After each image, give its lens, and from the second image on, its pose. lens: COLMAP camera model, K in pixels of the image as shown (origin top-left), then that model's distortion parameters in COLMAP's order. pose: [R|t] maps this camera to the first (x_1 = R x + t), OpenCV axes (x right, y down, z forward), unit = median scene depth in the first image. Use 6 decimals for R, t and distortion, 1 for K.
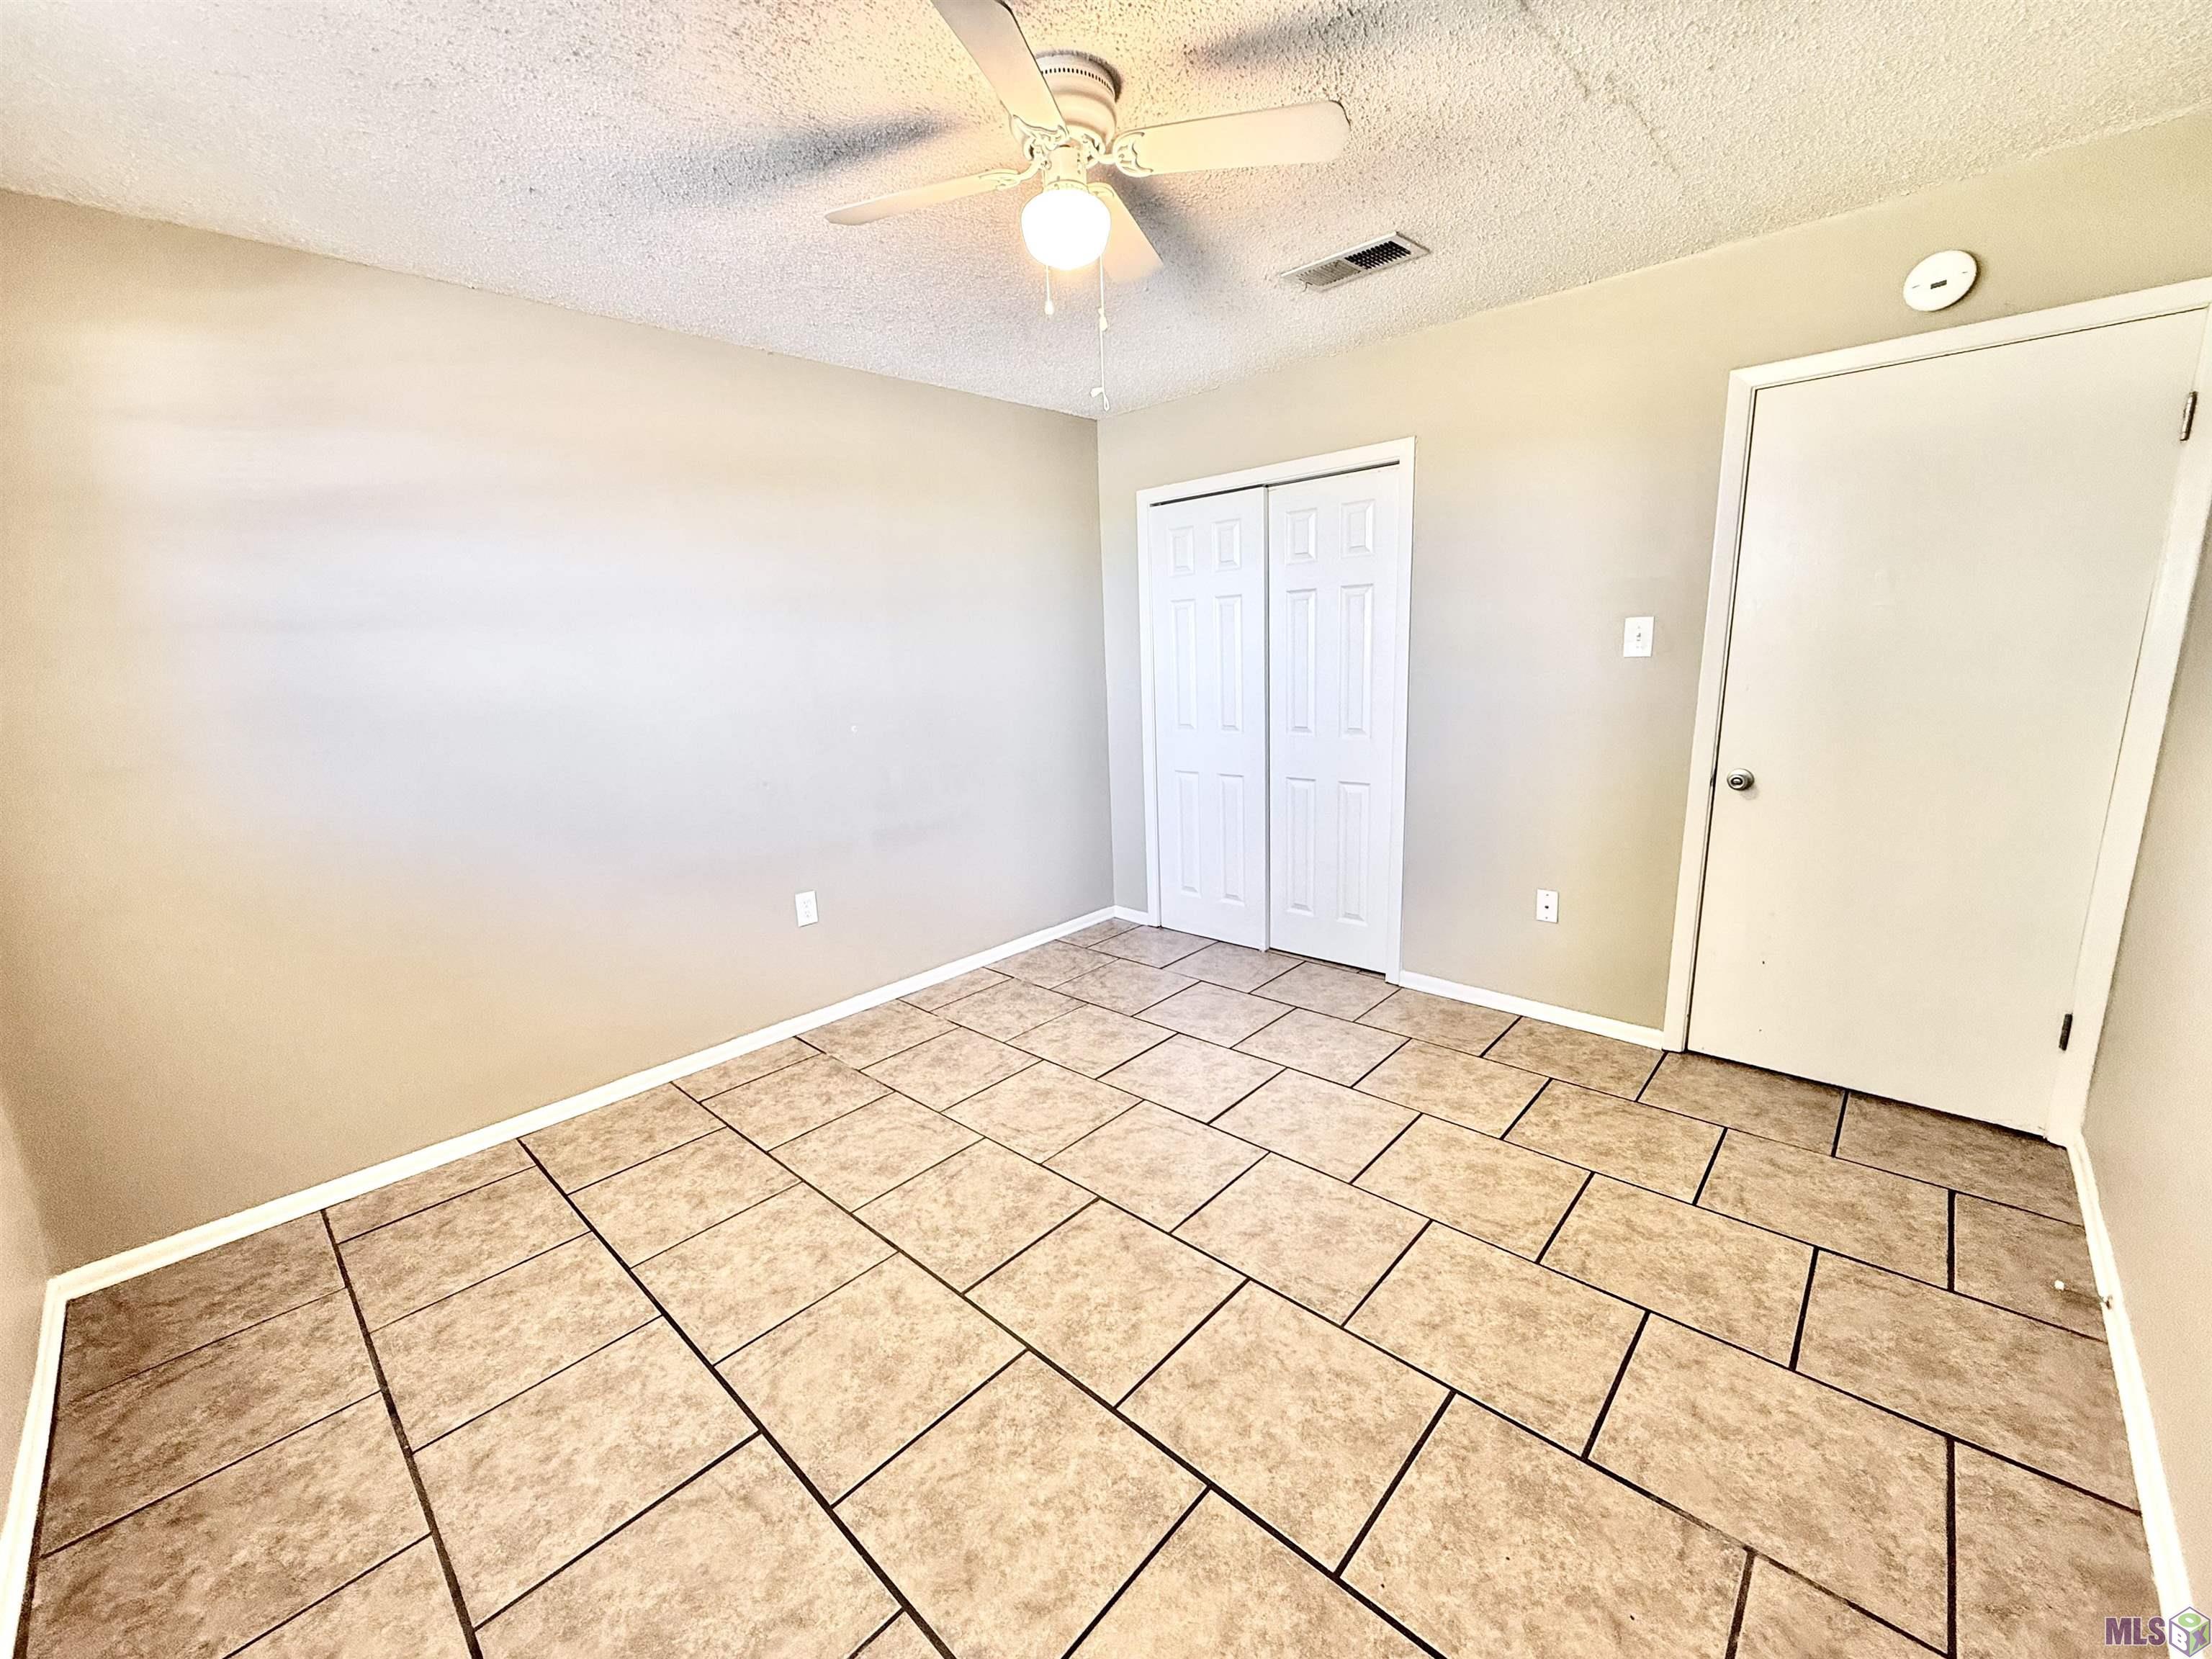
lens RADIAL K [[885.4, 0, 1098.5], [0, 885.4, 830.1], [0, 0, 1]] dist [-0.000735, -0.000103]
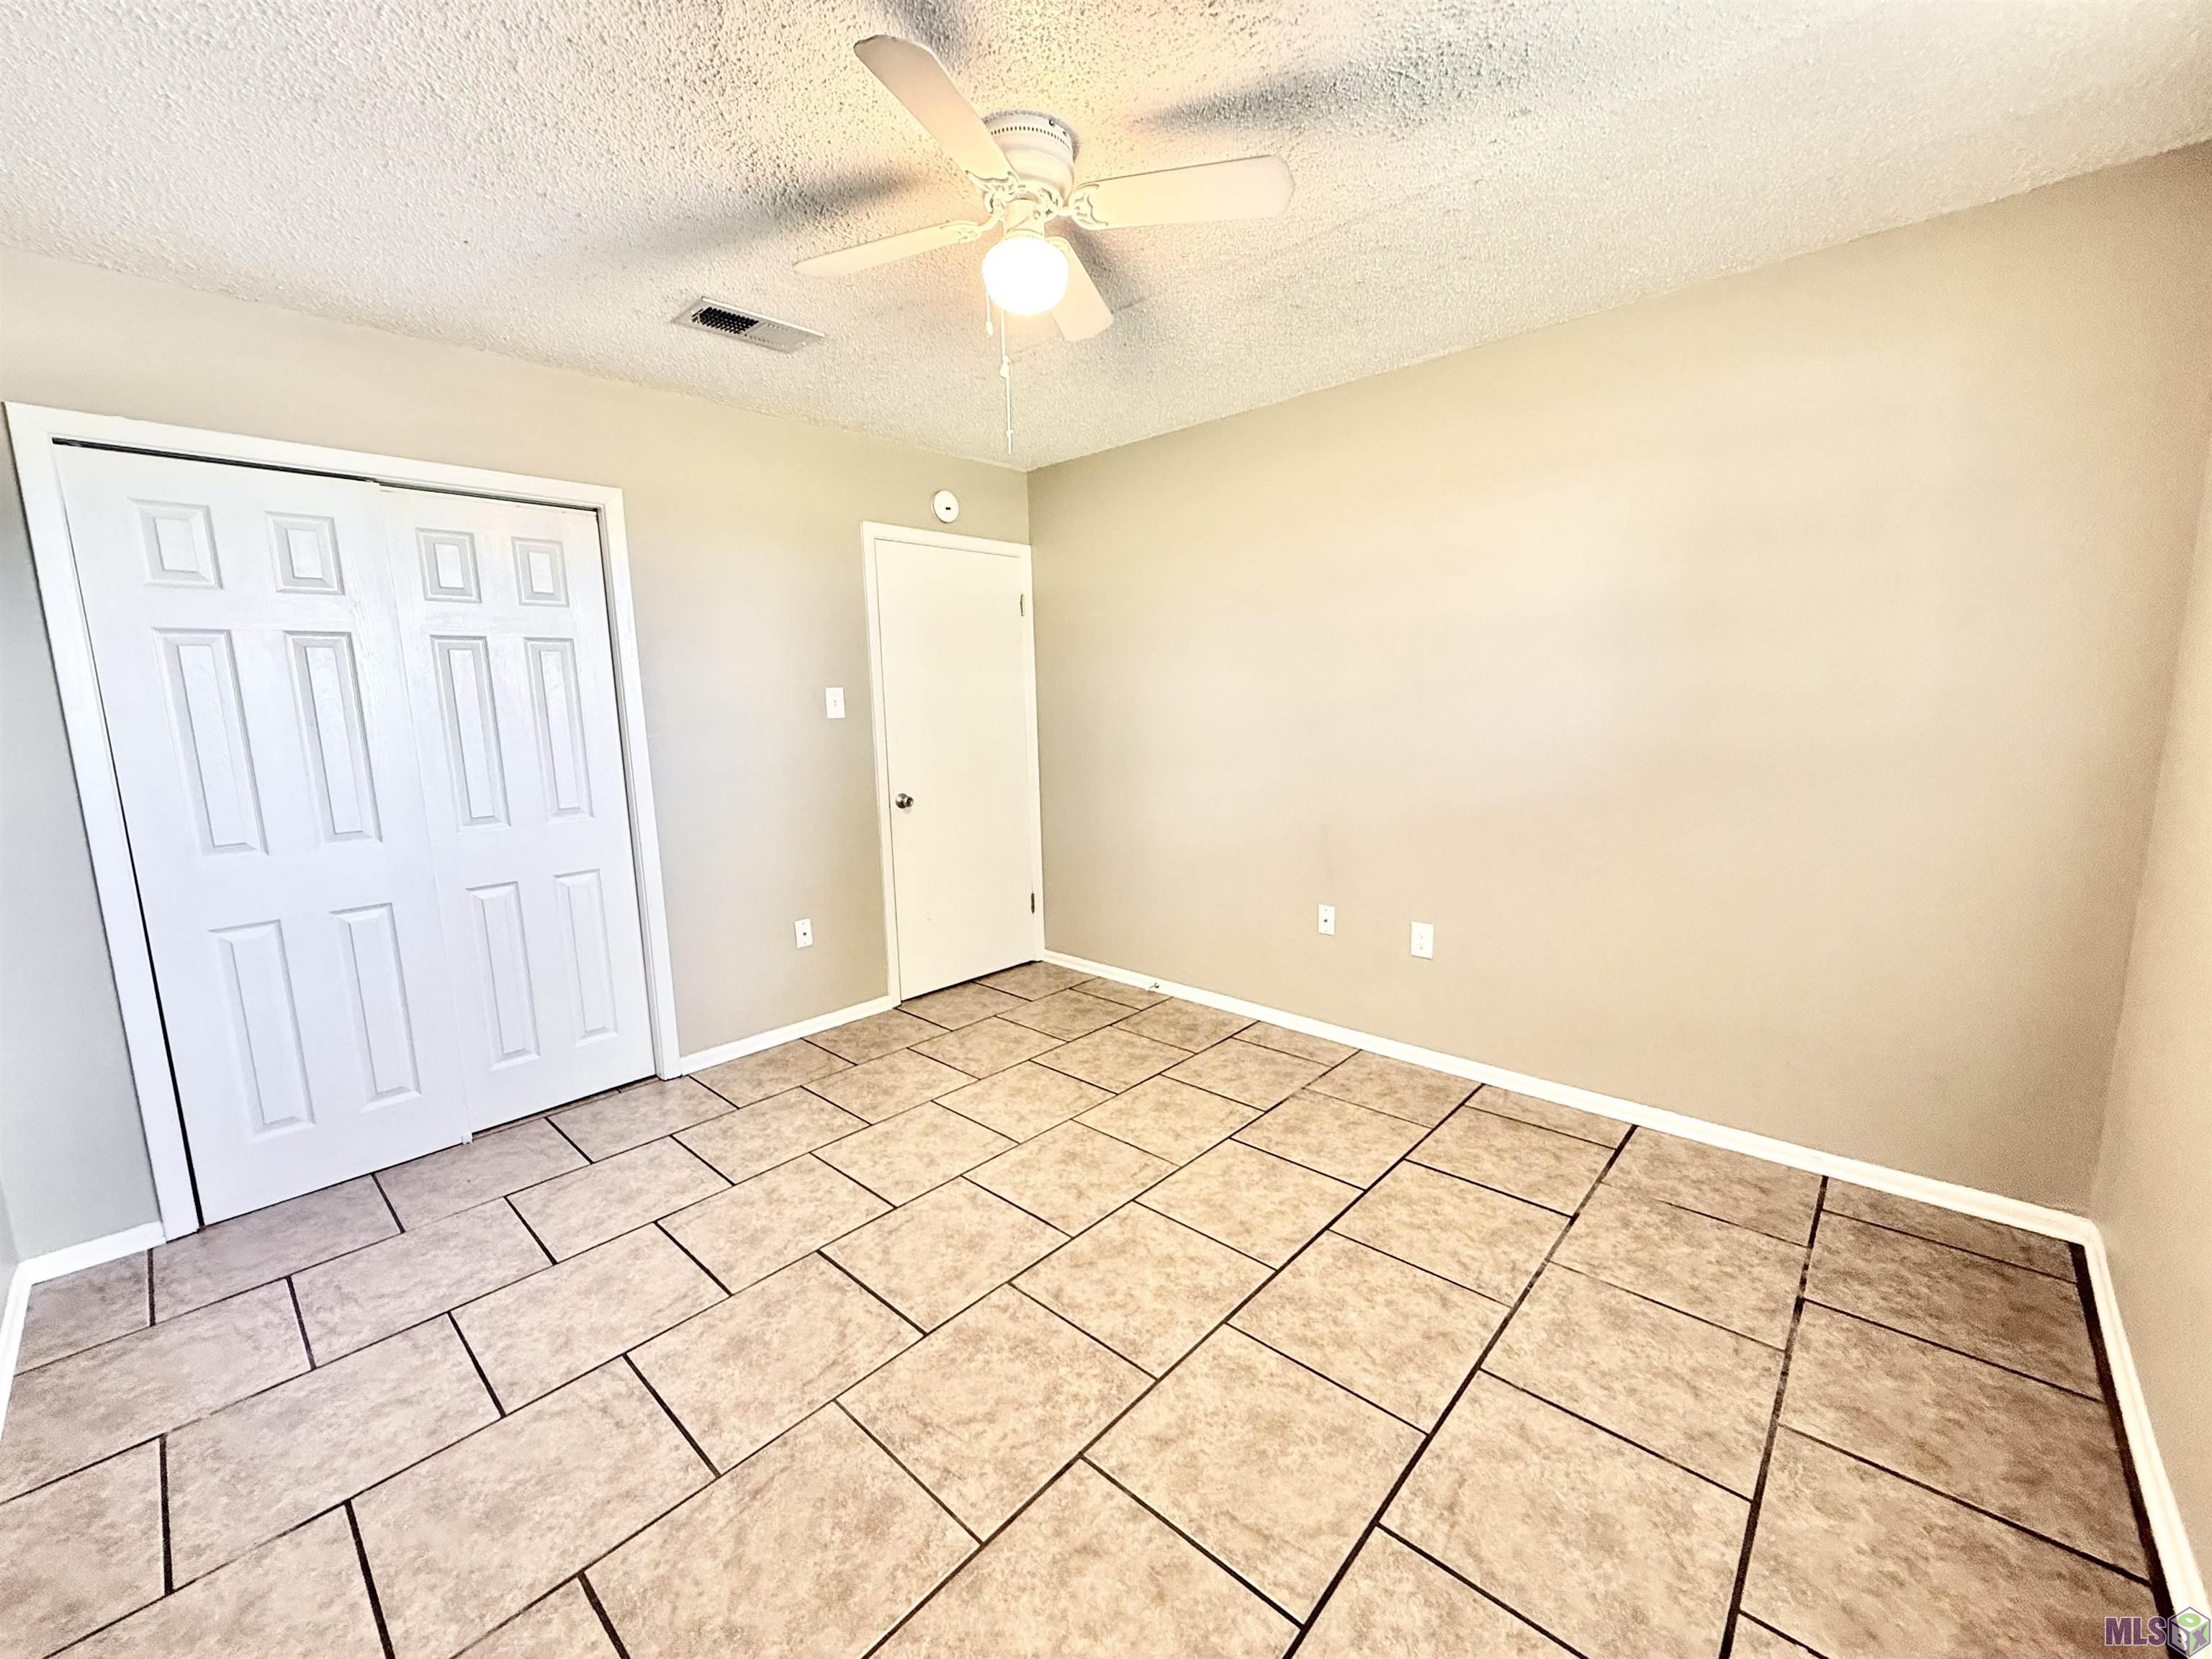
lens RADIAL K [[885.4, 0, 1098.5], [0, 885.4, 830.1], [0, 0, 1]] dist [-0.000735, -0.000103]
pose [[-0.009338, -0.111382, 0.993734, -0.799692], [0.228549, 0.967234, 0.110560, -0.106937], [-0.973488, 0.228150, 0.016424, 0.740616]]
